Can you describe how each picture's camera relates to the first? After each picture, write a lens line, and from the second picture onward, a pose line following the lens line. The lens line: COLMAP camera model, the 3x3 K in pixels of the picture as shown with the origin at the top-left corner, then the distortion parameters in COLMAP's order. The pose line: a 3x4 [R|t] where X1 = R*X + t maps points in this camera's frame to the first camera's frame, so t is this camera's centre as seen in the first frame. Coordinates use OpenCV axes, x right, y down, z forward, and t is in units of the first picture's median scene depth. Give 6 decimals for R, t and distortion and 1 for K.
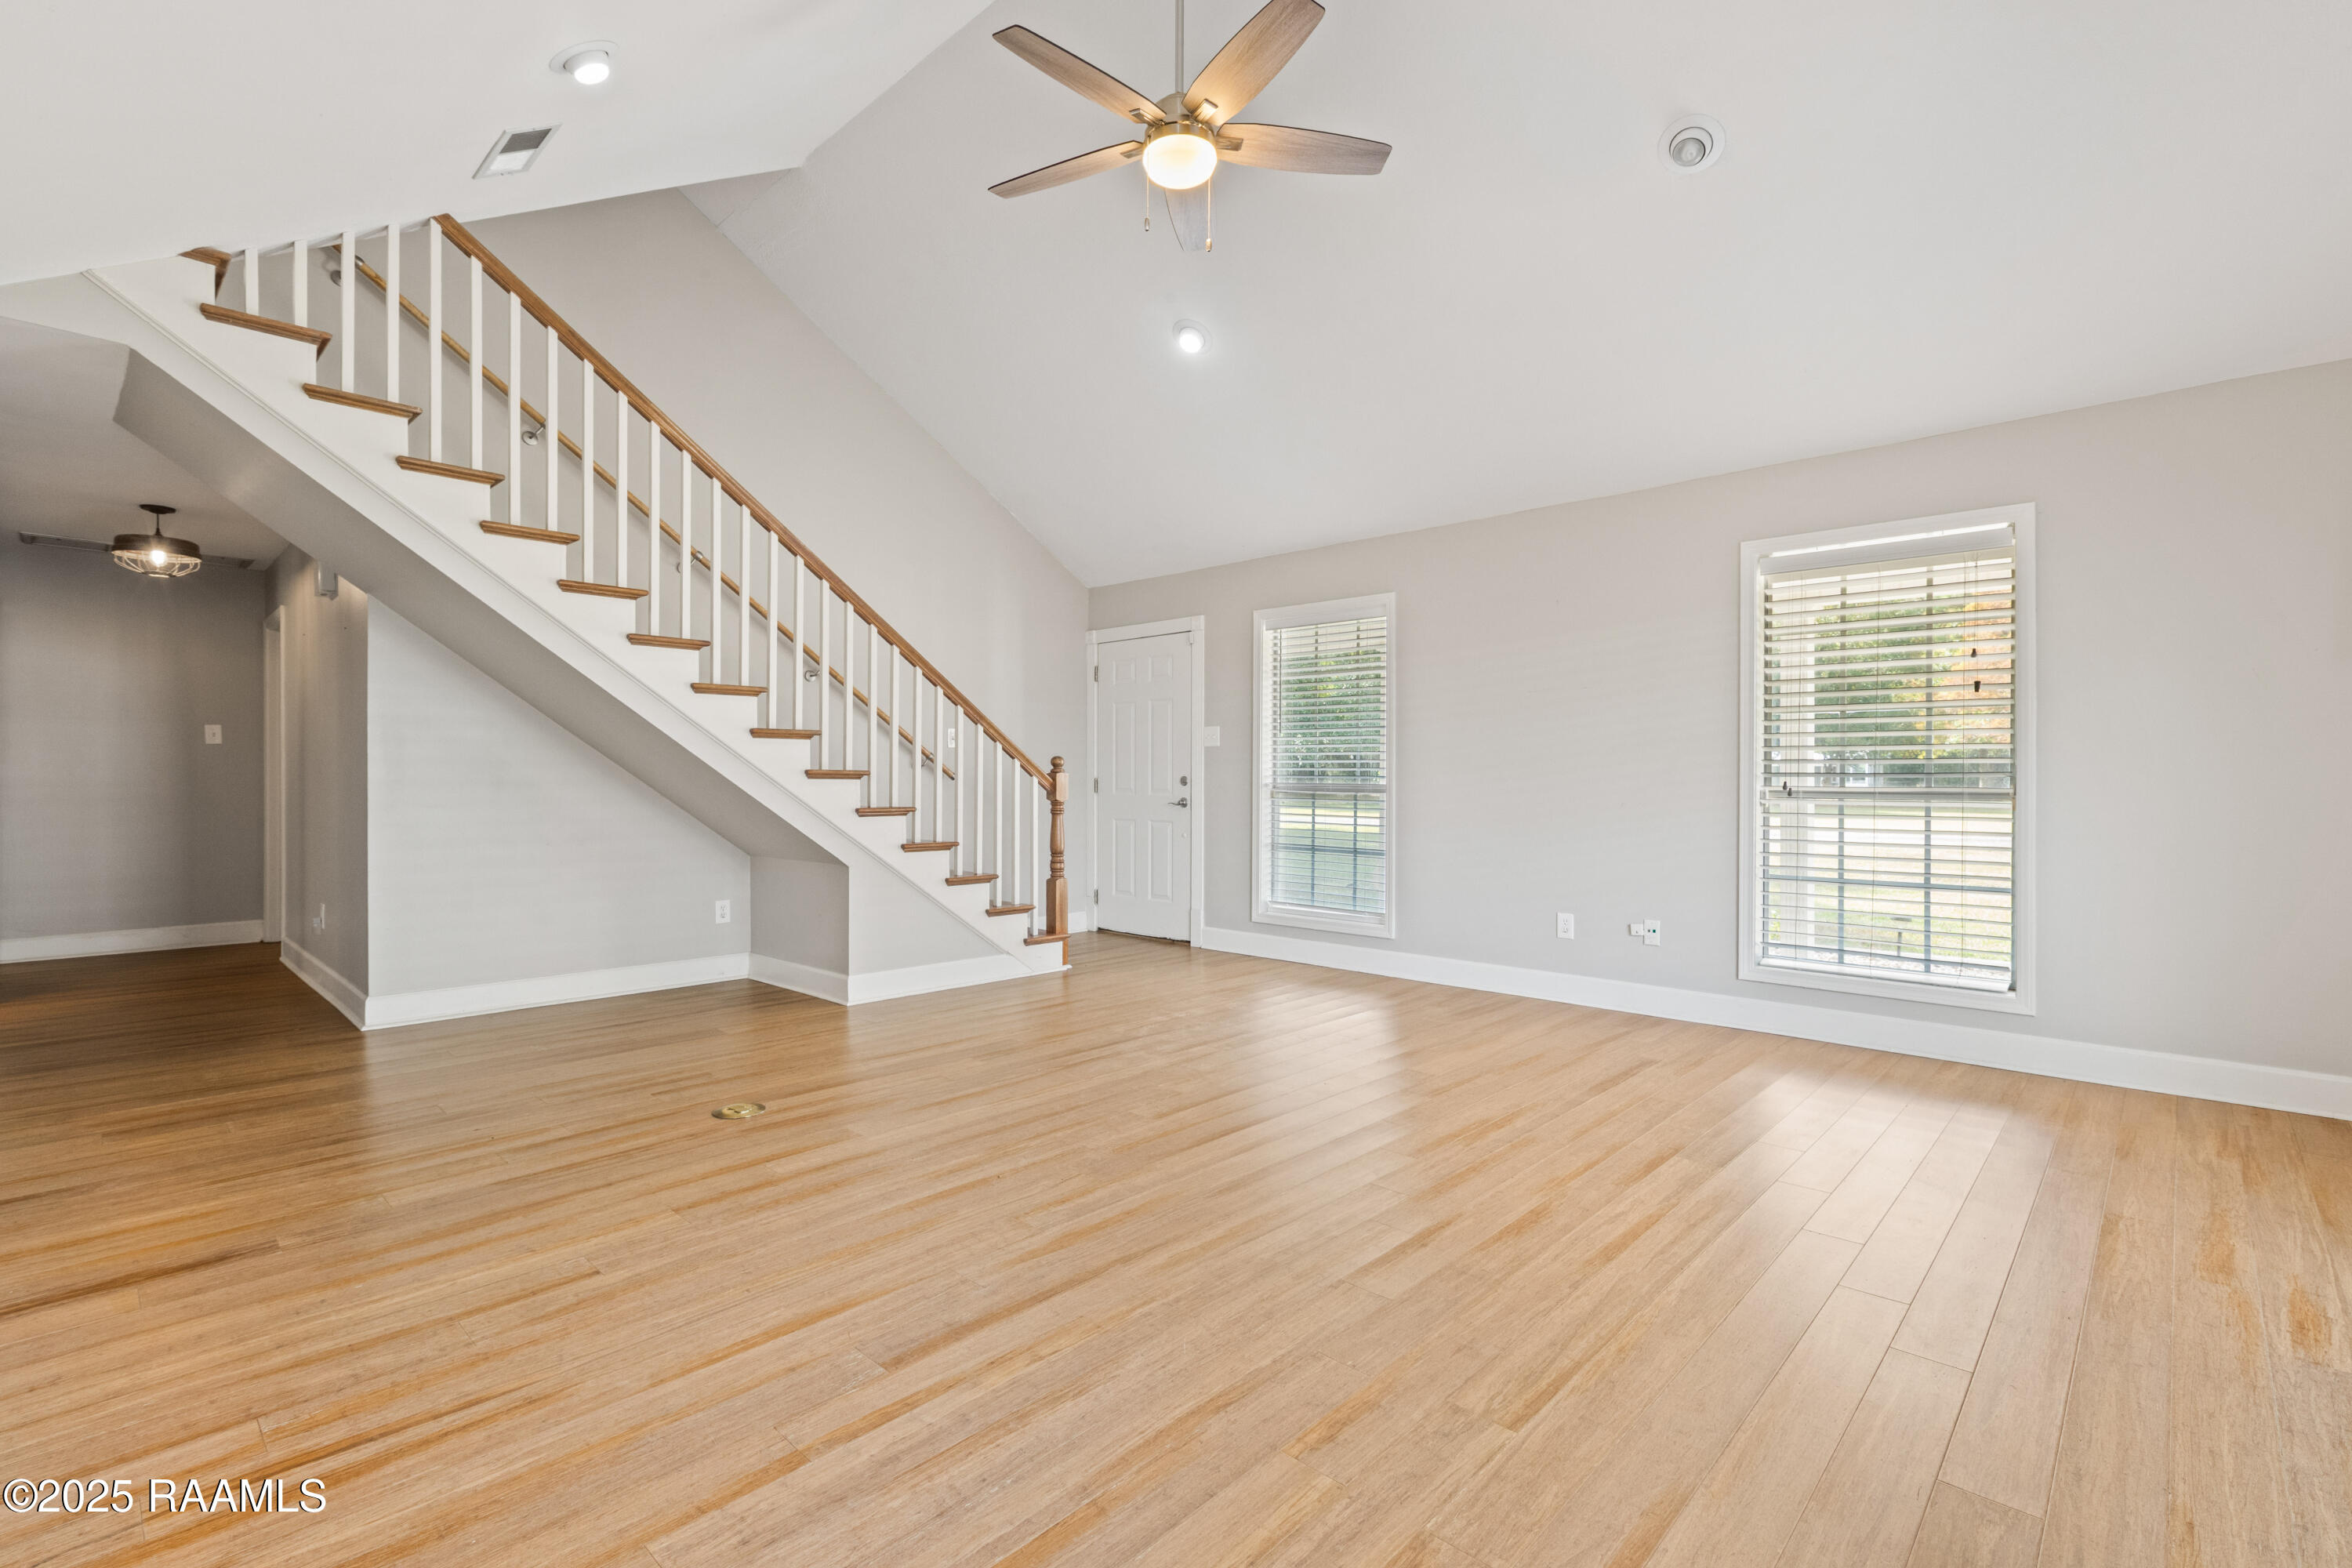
lens RADIAL K [[1037.6, 0, 1160.3], [0, 1037.6, 785.2], [0, 0, 1]] dist [-0.000574, -0.000826]
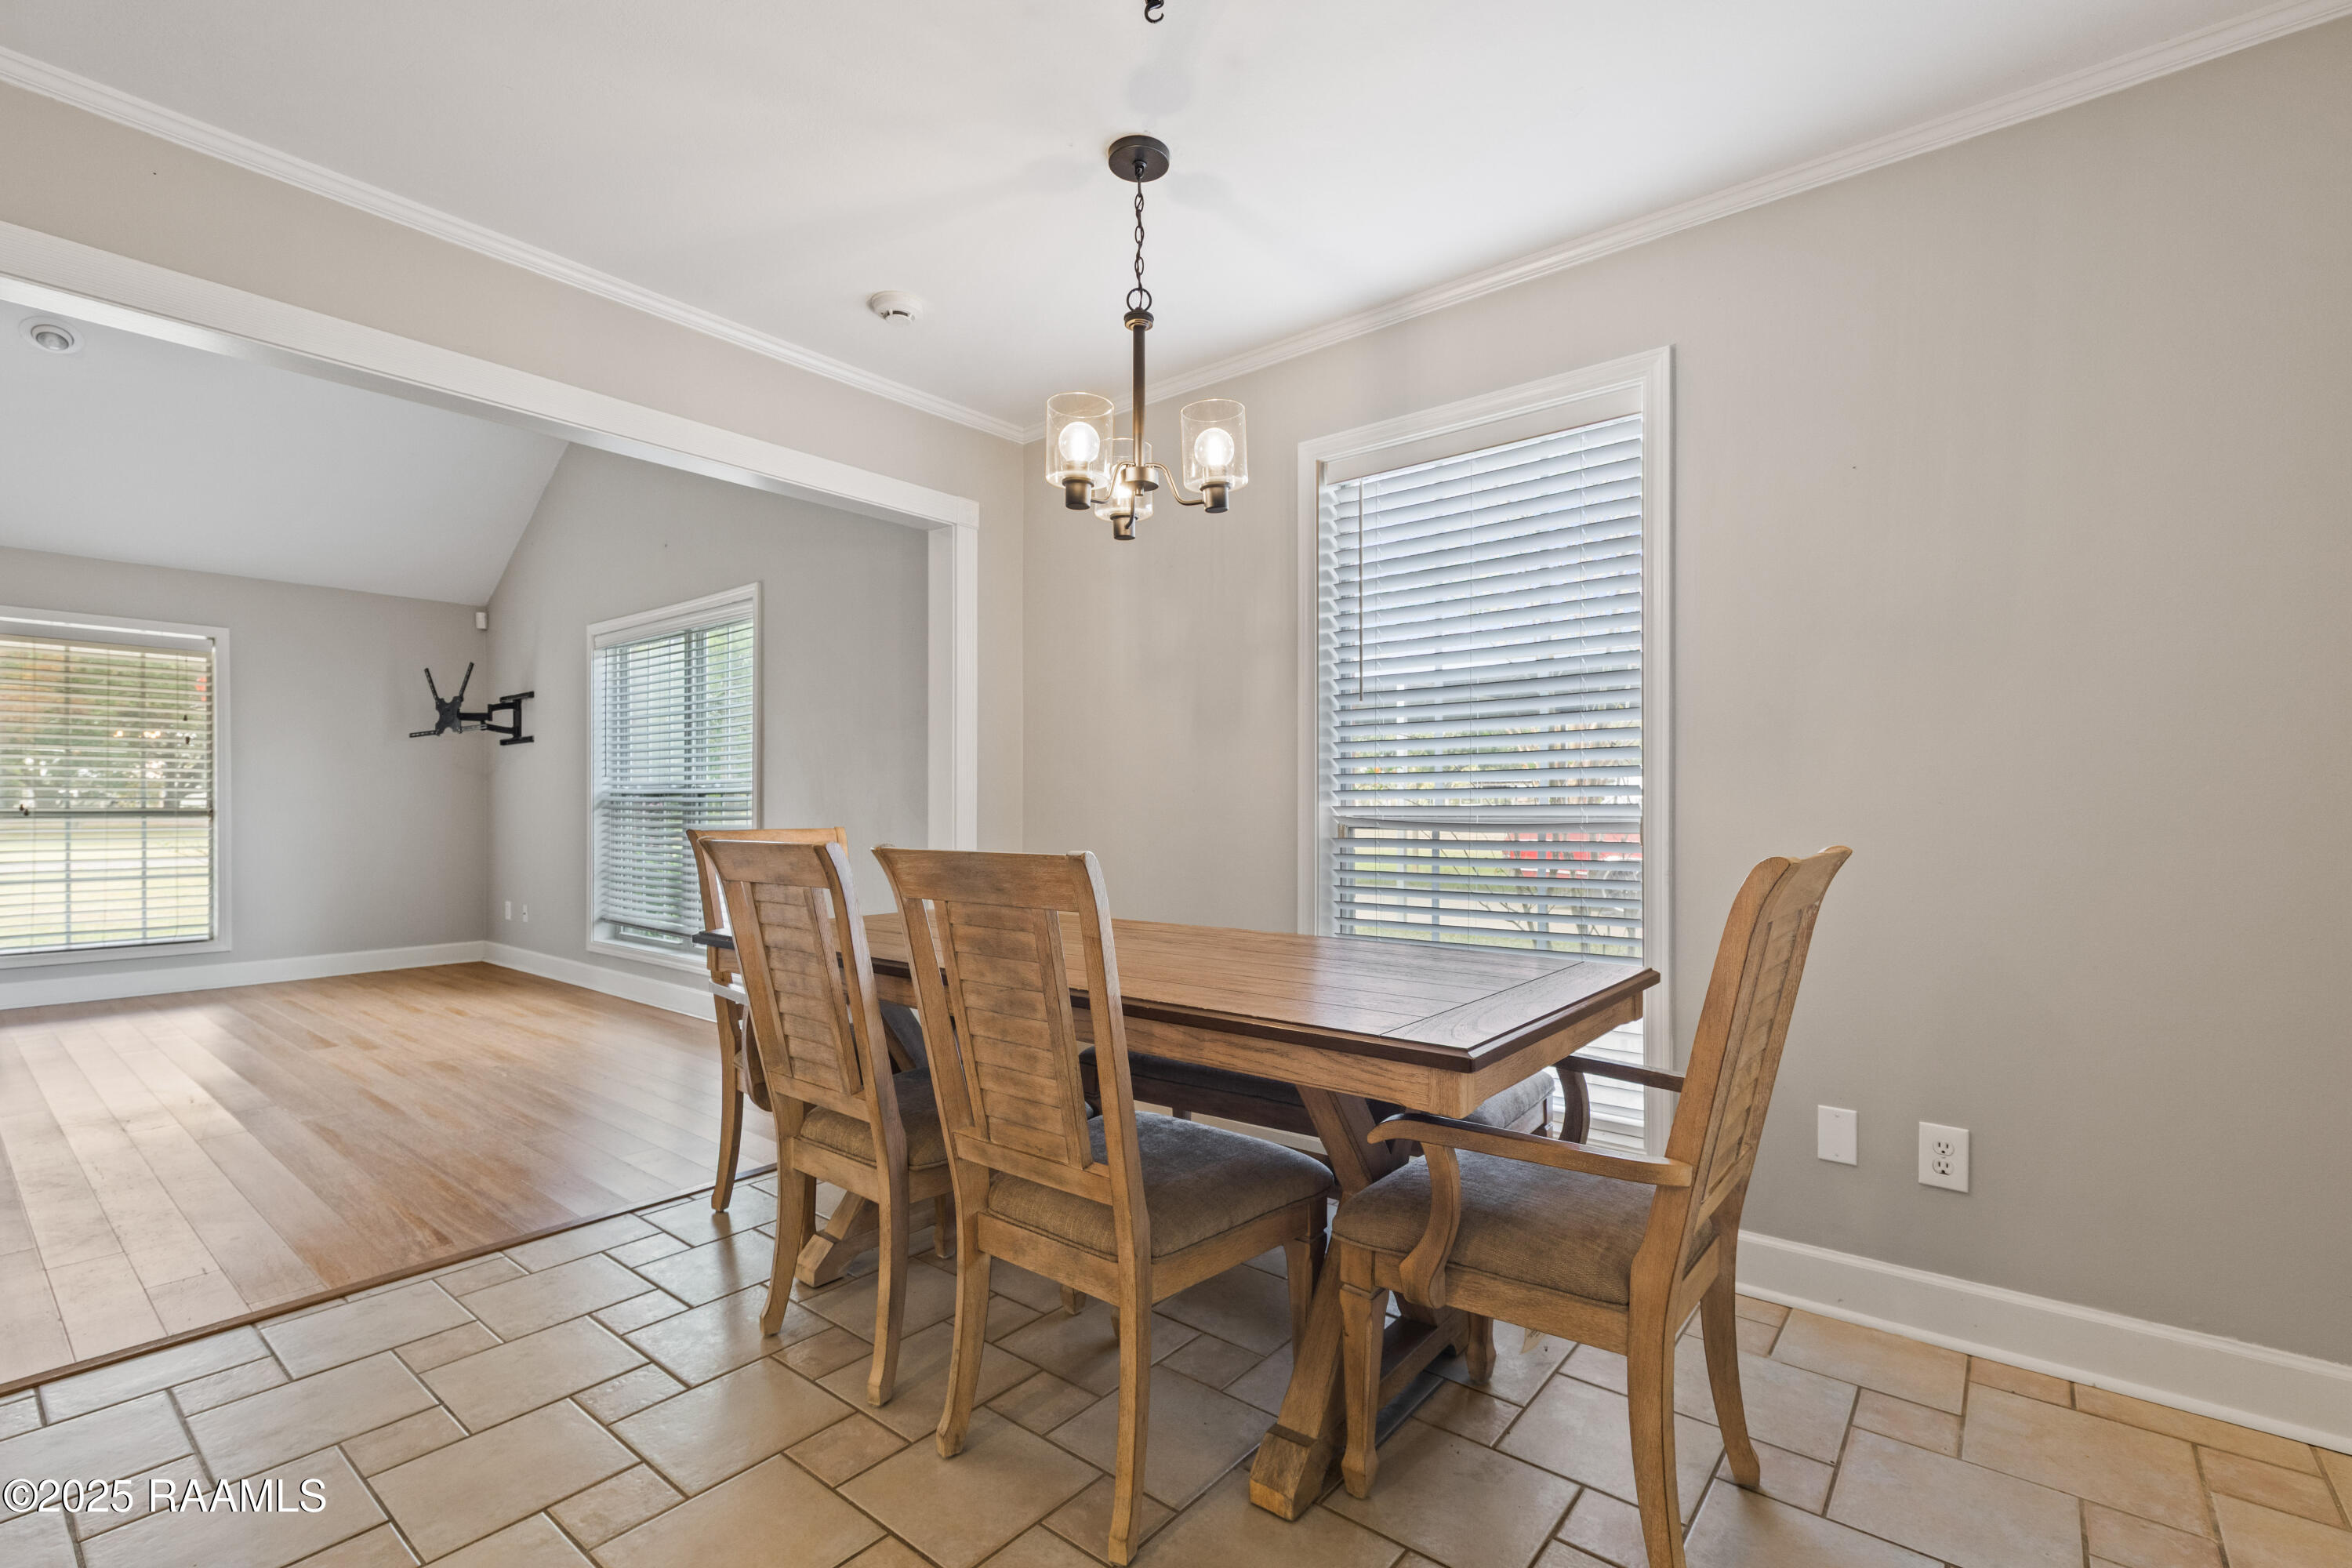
lens RADIAL K [[1037.6, 0, 1174.5], [0, 1037.6, 789.5], [0, 0, 1]] dist [-0.000574, -0.000826]
pose [[-0.077745, 0.008095, 0.996940, -0.998490], [0.007419, 0.999944, -0.007541, -0.002495], [-0.996946, 0.006810, -0.077801, -0.374813]]
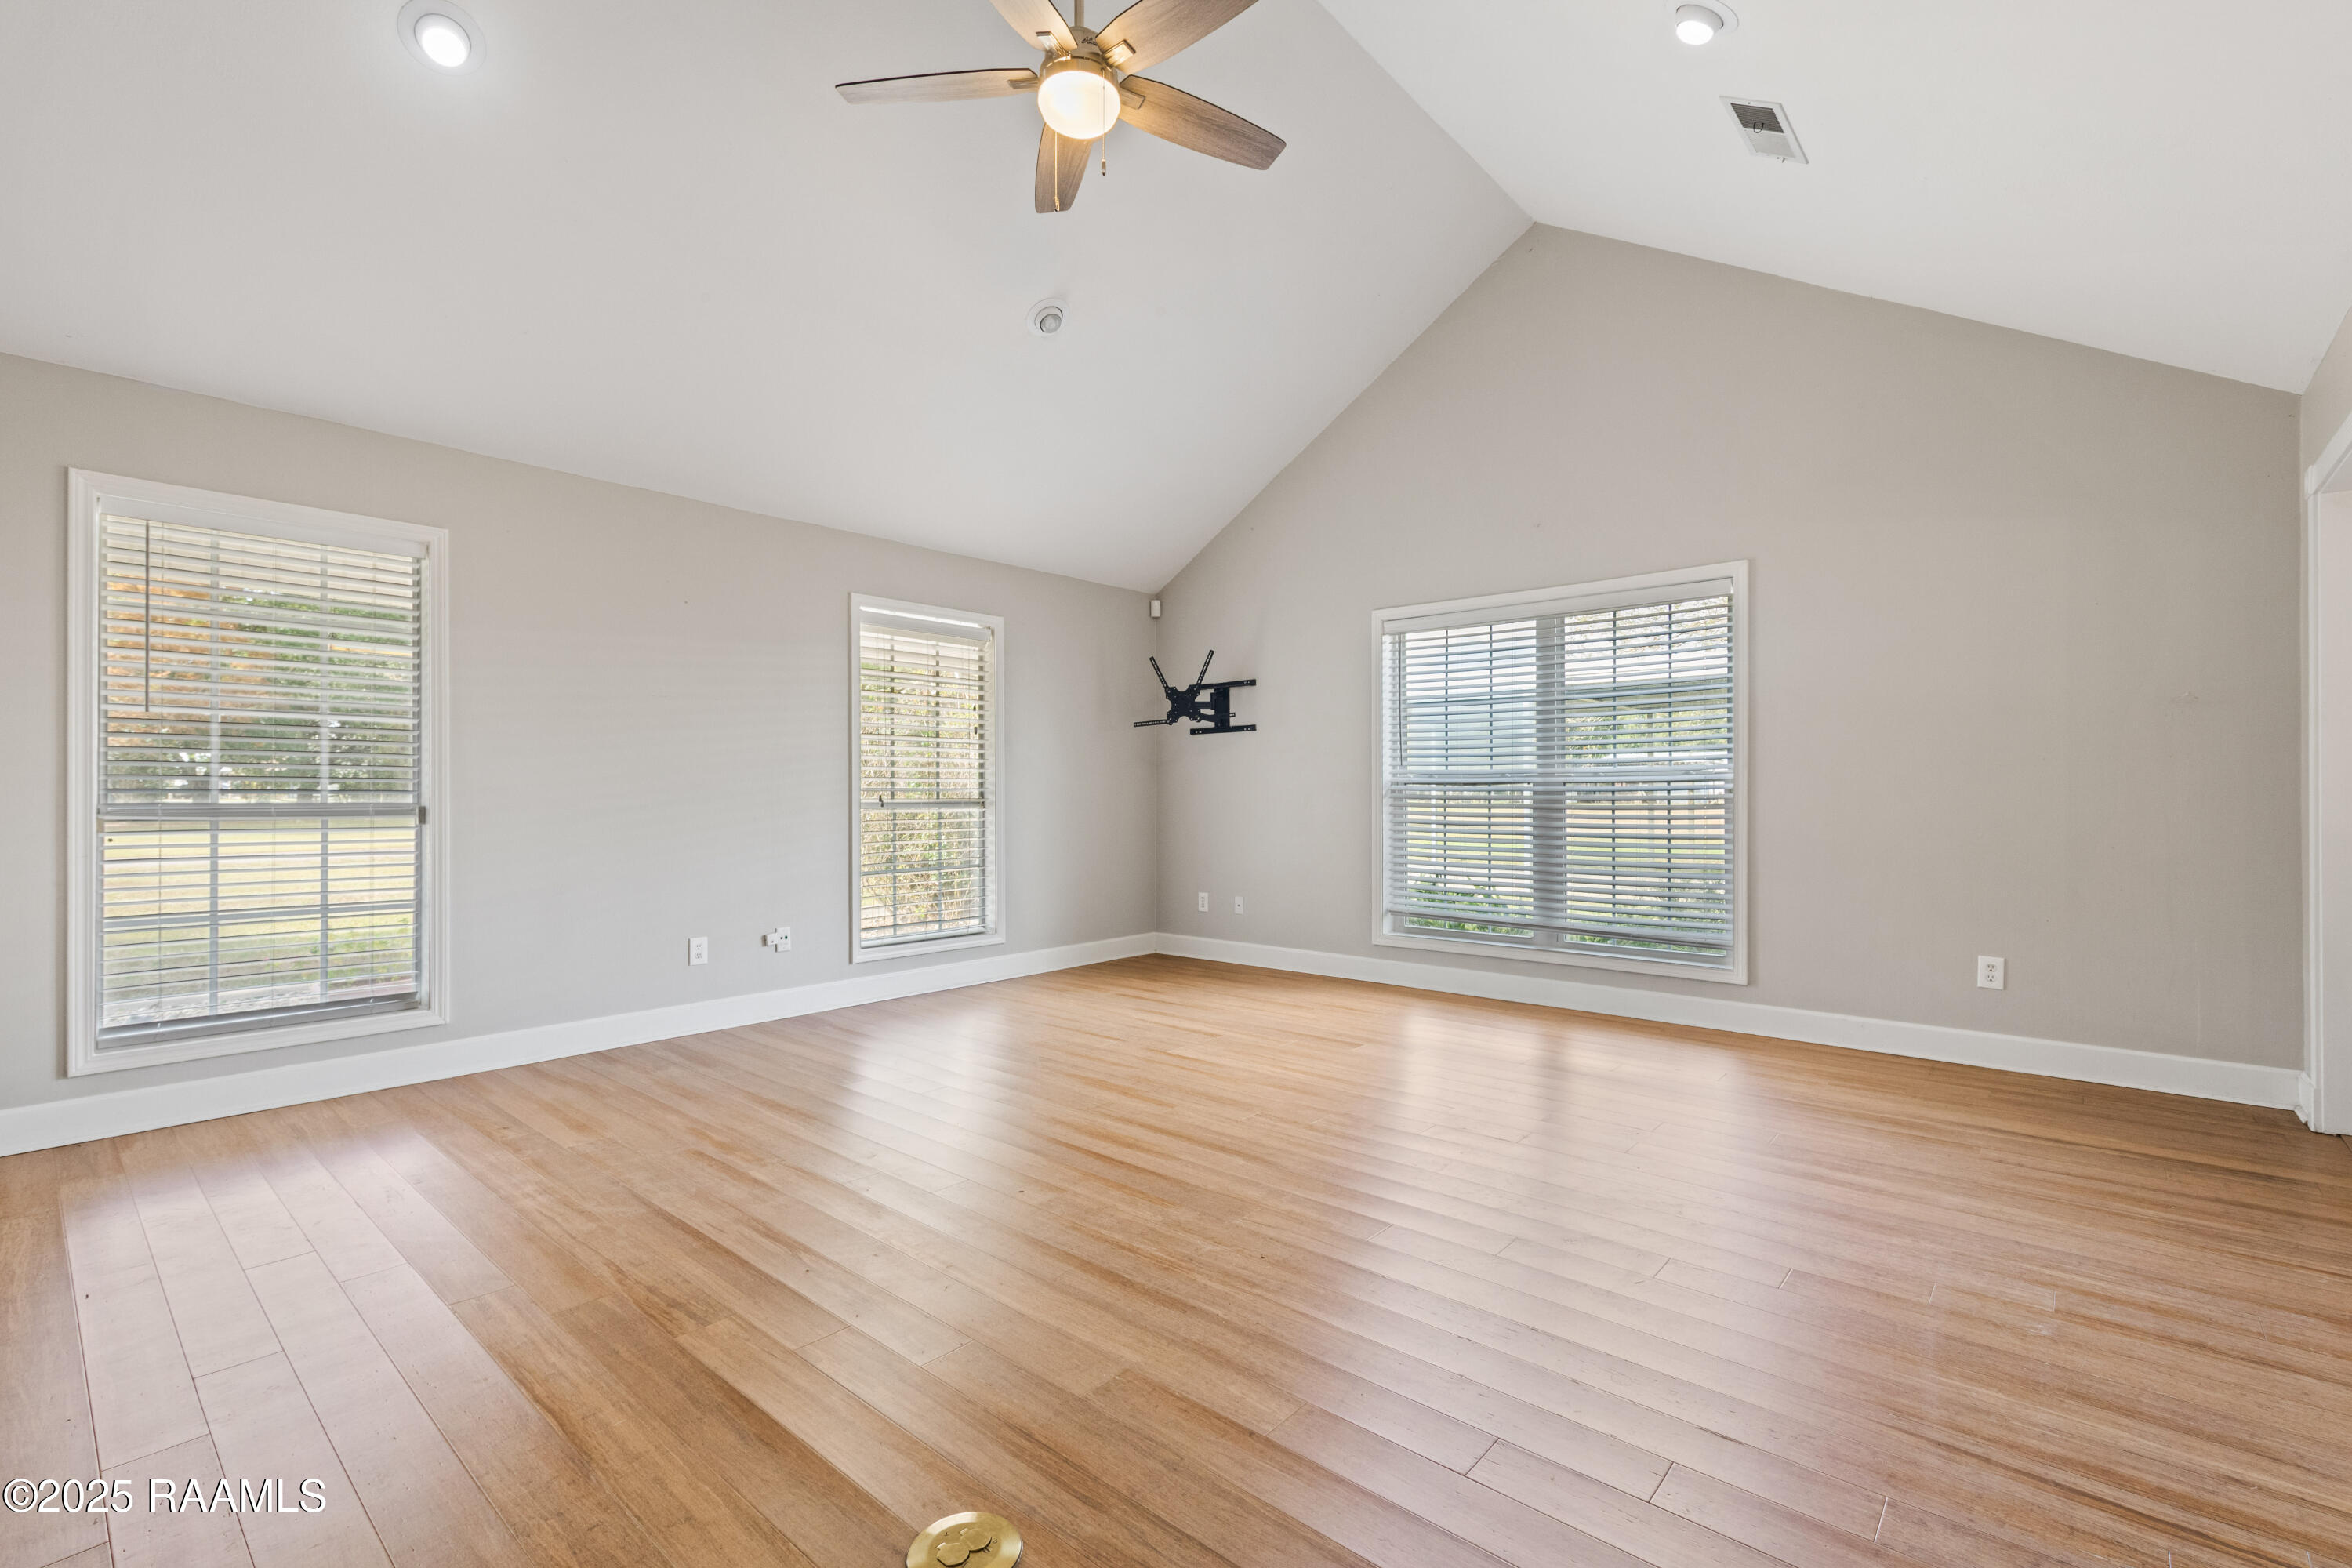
lens RADIAL K [[1037.6, 0, 1164.8], [0, 1037.6, 785.5], [0, 0, 1]] dist [-0.000574, -0.000826]
pose [[-0.031510, 0.004331, 0.999494, -0.869331], [0.010573, 0.999936, -0.004000, -0.008359], [-0.999448, 0.010442, -0.031553, 0.948263]]
